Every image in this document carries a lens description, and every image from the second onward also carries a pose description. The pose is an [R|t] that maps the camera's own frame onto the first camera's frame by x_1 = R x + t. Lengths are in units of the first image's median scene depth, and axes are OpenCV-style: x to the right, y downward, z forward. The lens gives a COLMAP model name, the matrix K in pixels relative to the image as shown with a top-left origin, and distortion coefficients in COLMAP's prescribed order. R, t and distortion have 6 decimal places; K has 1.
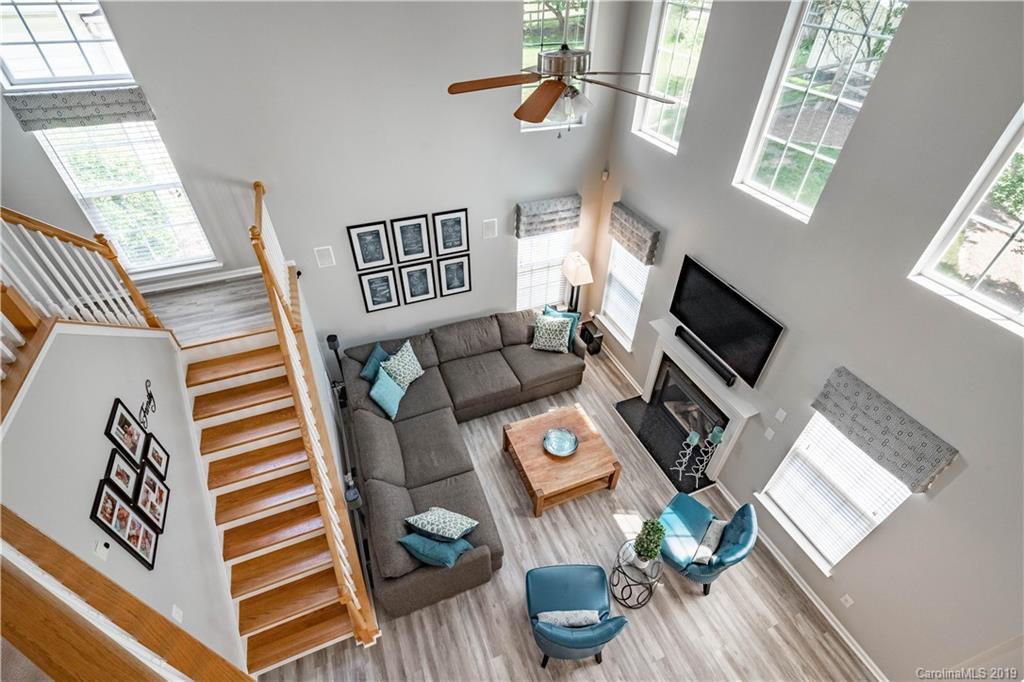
lens RADIAL K [[475.6, 0, 504.6], [0, 475.6, 344.5], [0, 0, 1]] dist [-0.004821, 0.002569]
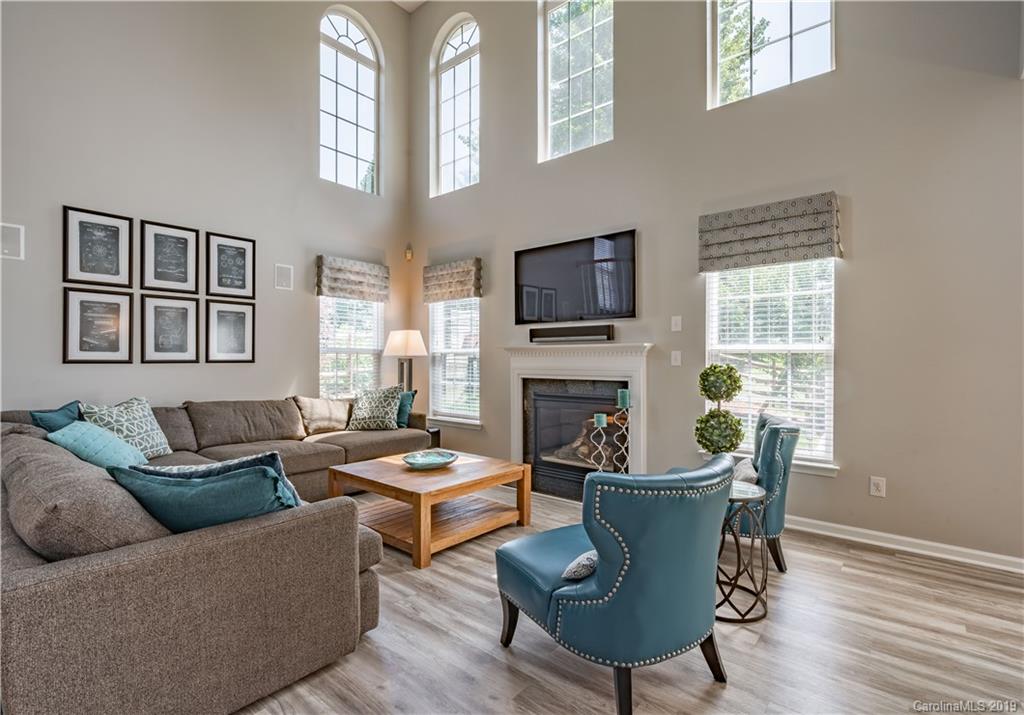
lens RADIAL K [[495.3, 0, 502.1], [0, 495.3, 358.8], [0, 0, 1]] dist [-0.001958, -0.001696]
pose [[0.886532, -0.000191, 0.462667, -0.094095], [0.306461, 0.749412, -0.586910, 0.483304], [-0.346616, 0.662104, 0.664436, 0.418047]]
